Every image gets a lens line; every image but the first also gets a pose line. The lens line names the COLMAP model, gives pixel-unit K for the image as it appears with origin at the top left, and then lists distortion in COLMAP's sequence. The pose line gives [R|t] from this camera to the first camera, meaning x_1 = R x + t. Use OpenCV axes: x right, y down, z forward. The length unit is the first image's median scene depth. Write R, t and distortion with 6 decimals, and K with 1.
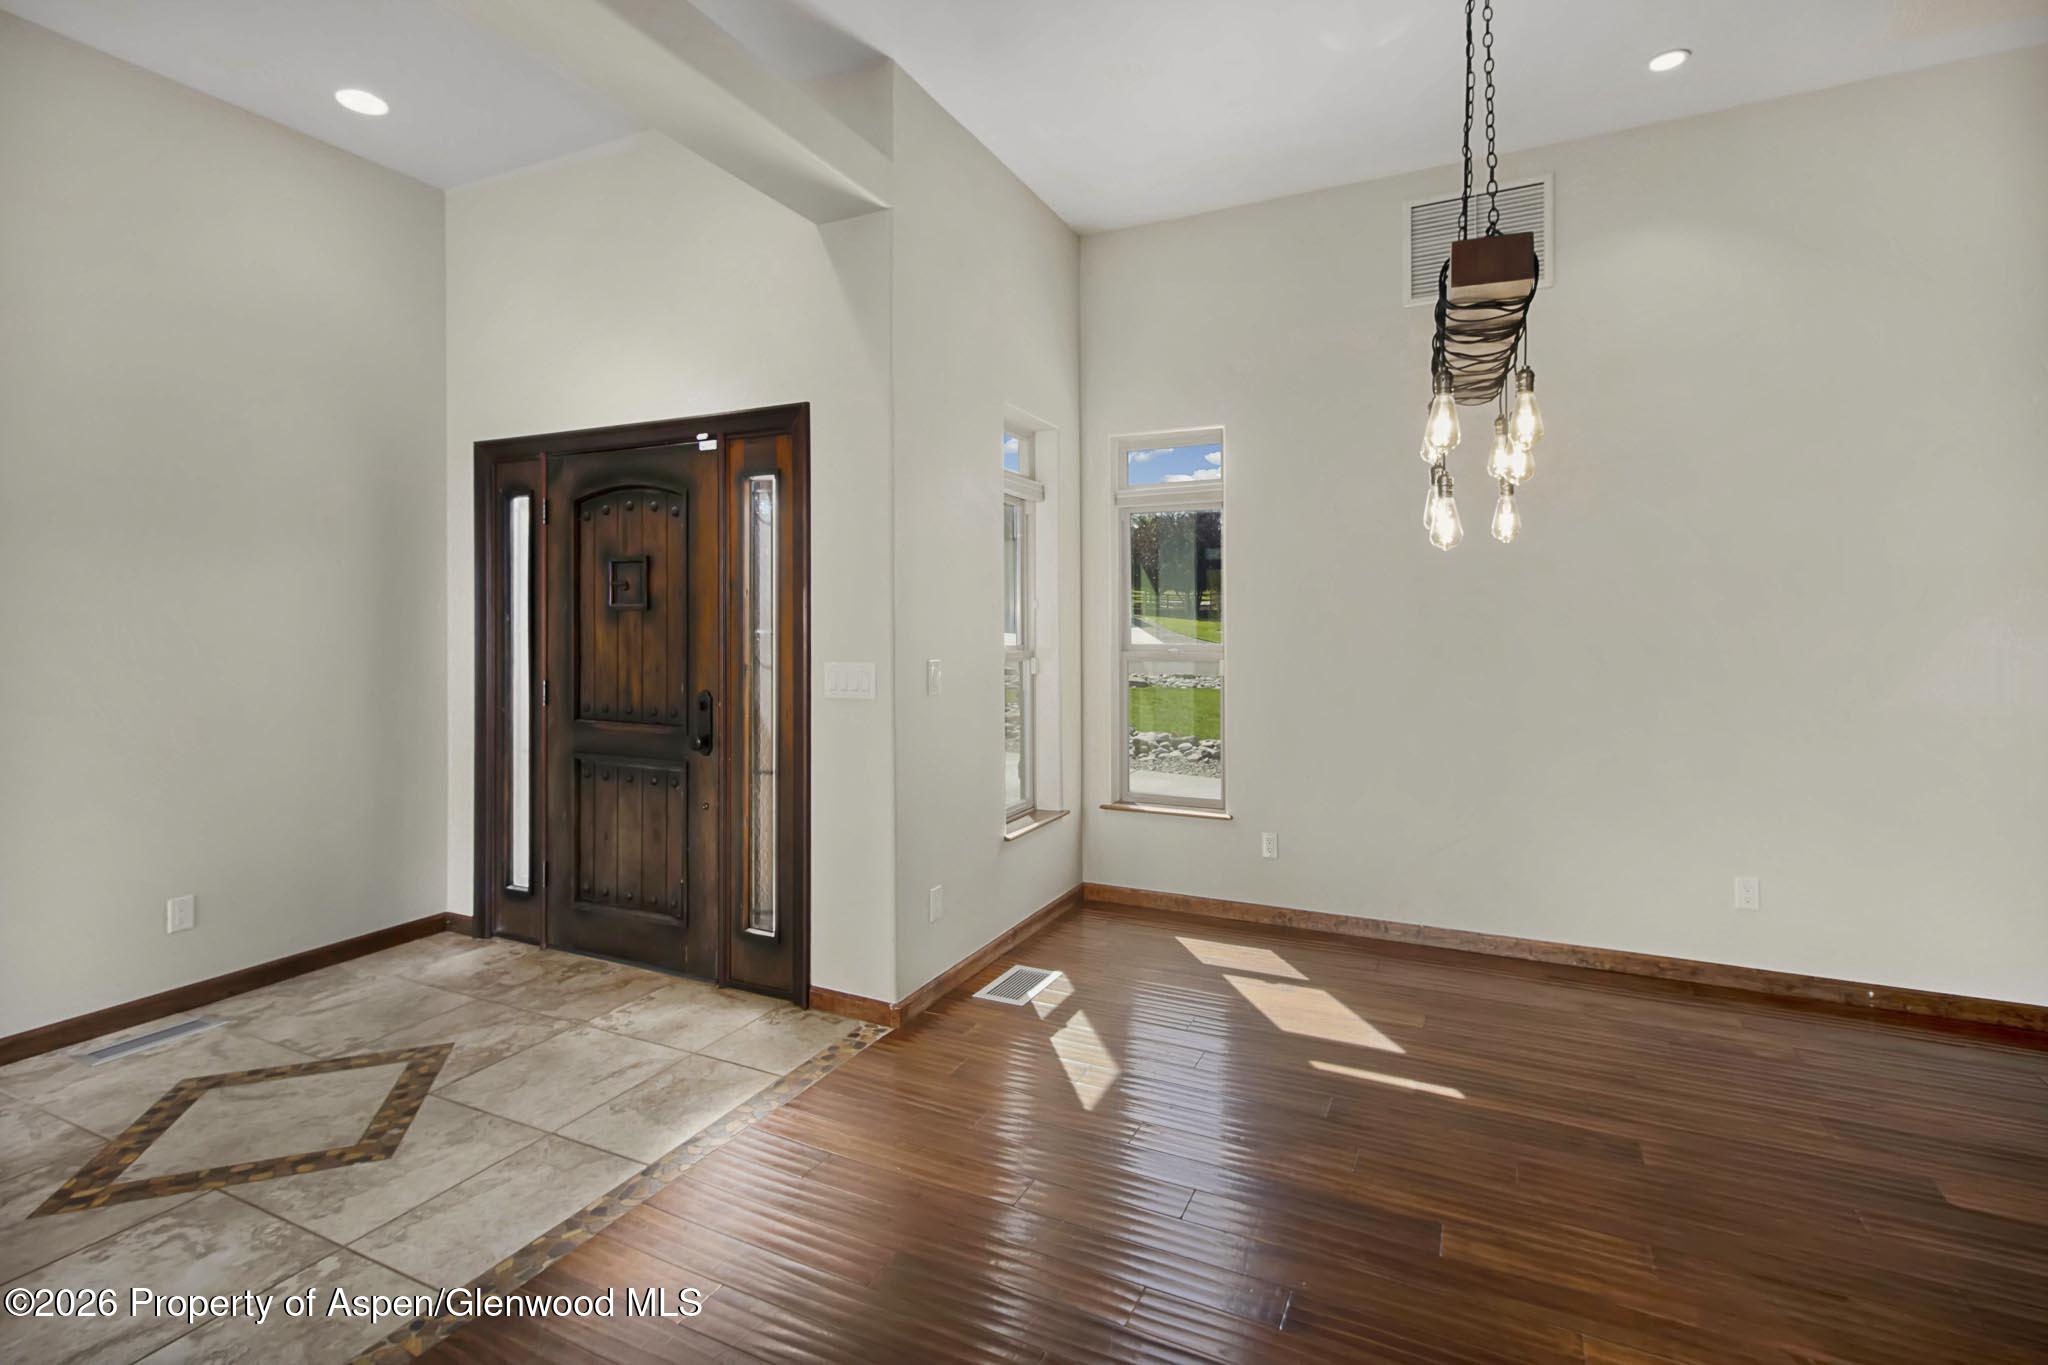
lens RADIAL K [[963.1, 0, 1025.8], [0, 963.1, 633.3], [0, 0, 1]] dist [0.001383, -0.000551]
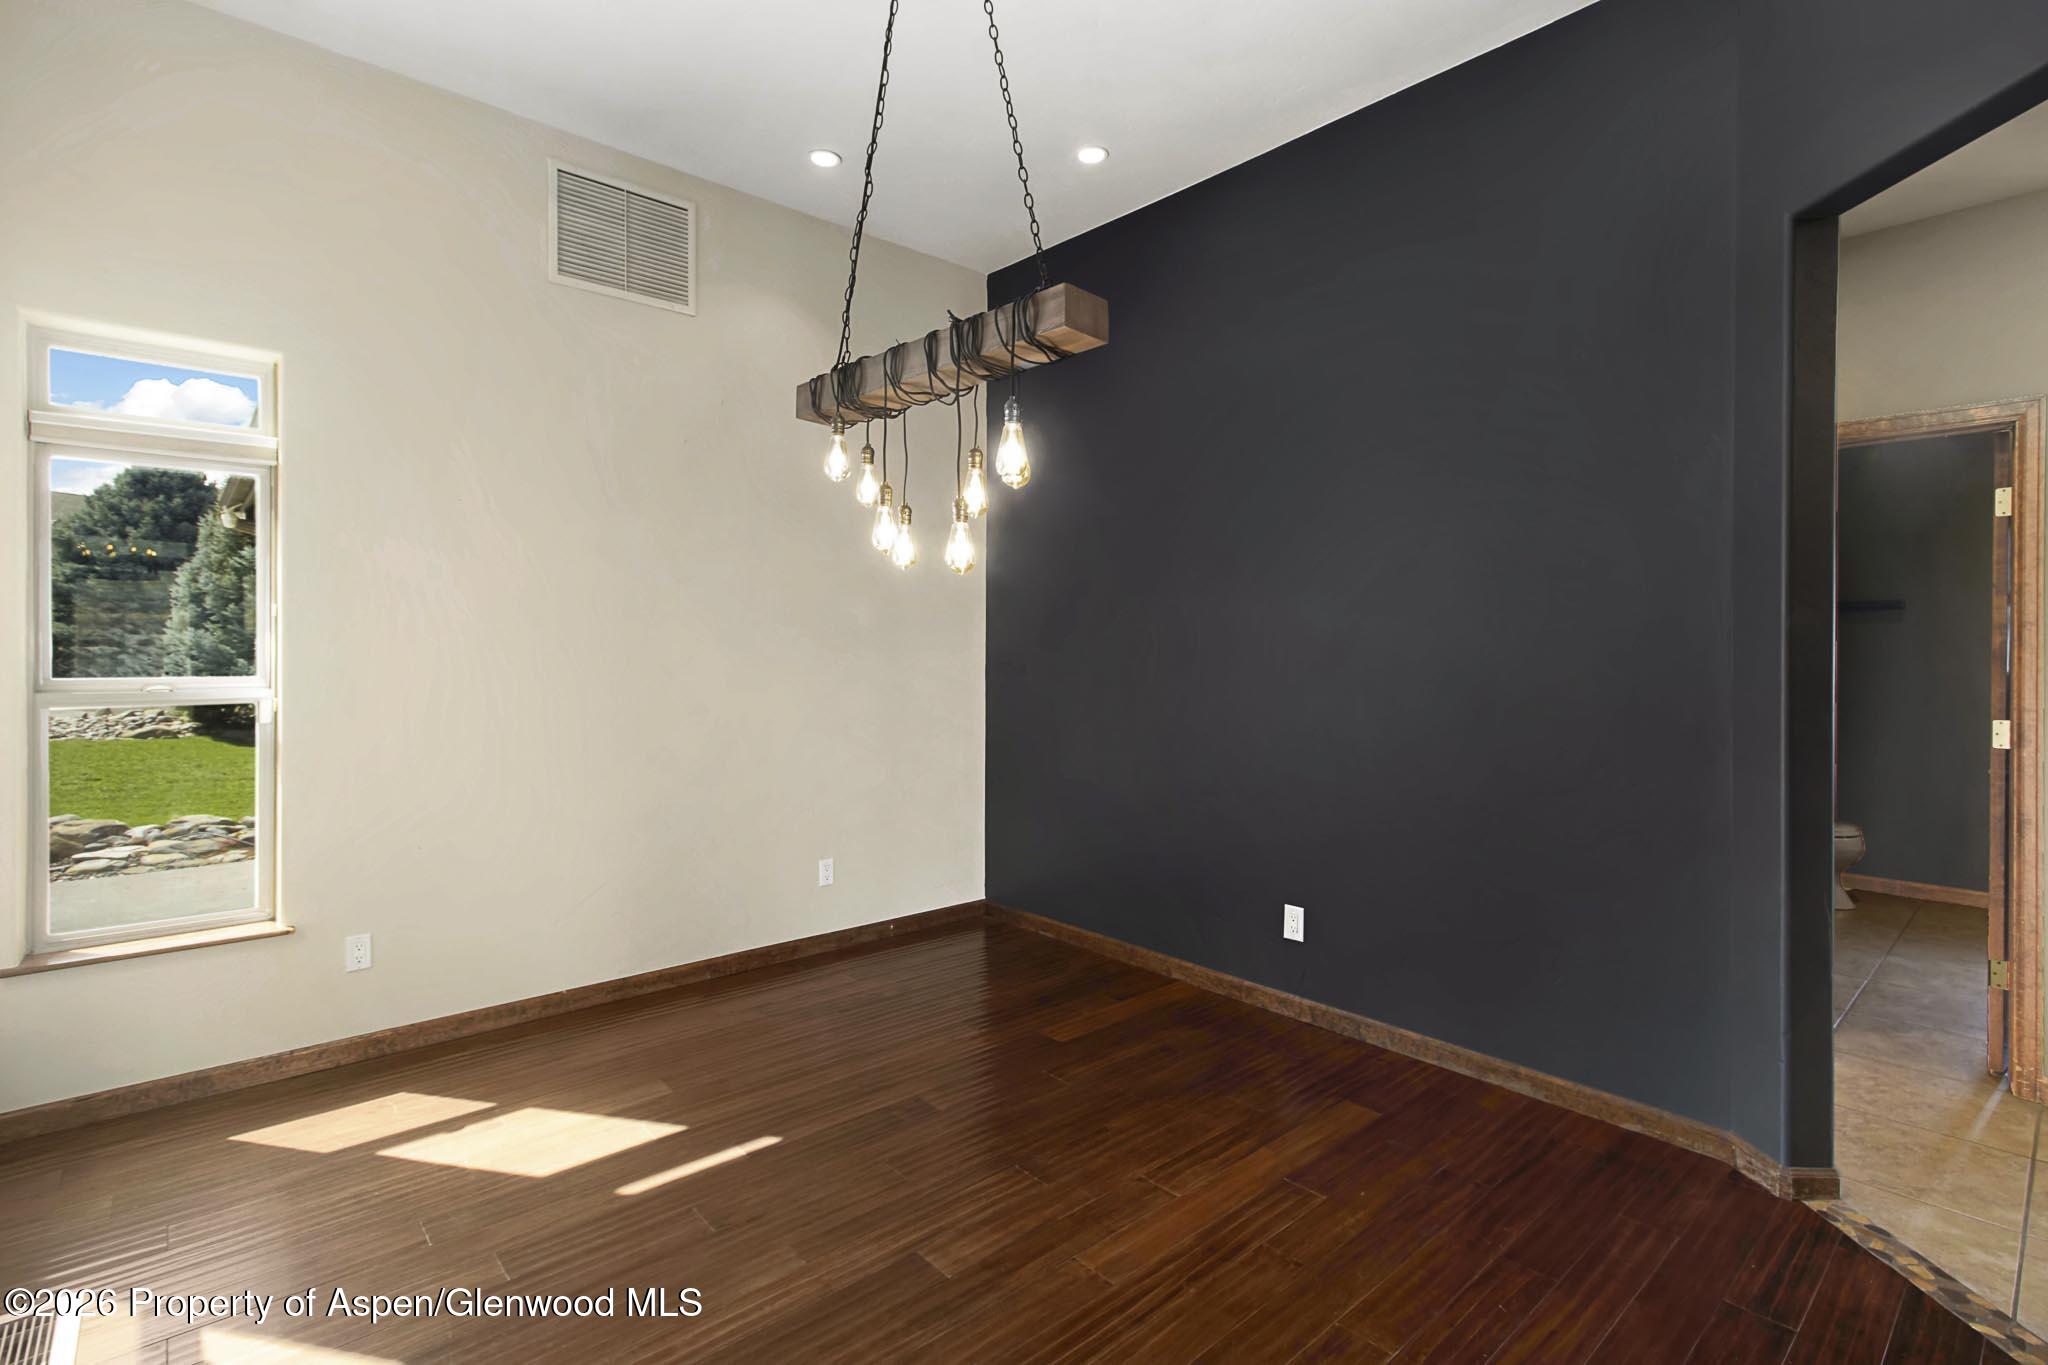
lens RADIAL K [[963.1, 0, 1025.8], [0, 963.1, 633.3], [0, 0, 1]] dist [0.001383, -0.000551]
pose [[0.370774, 0.016291, 0.928580, -0.311803], [0.005188, 0.999794, -0.019612, -0.001427], [-0.928709, 0.012089, 0.370613, 0.356121]]
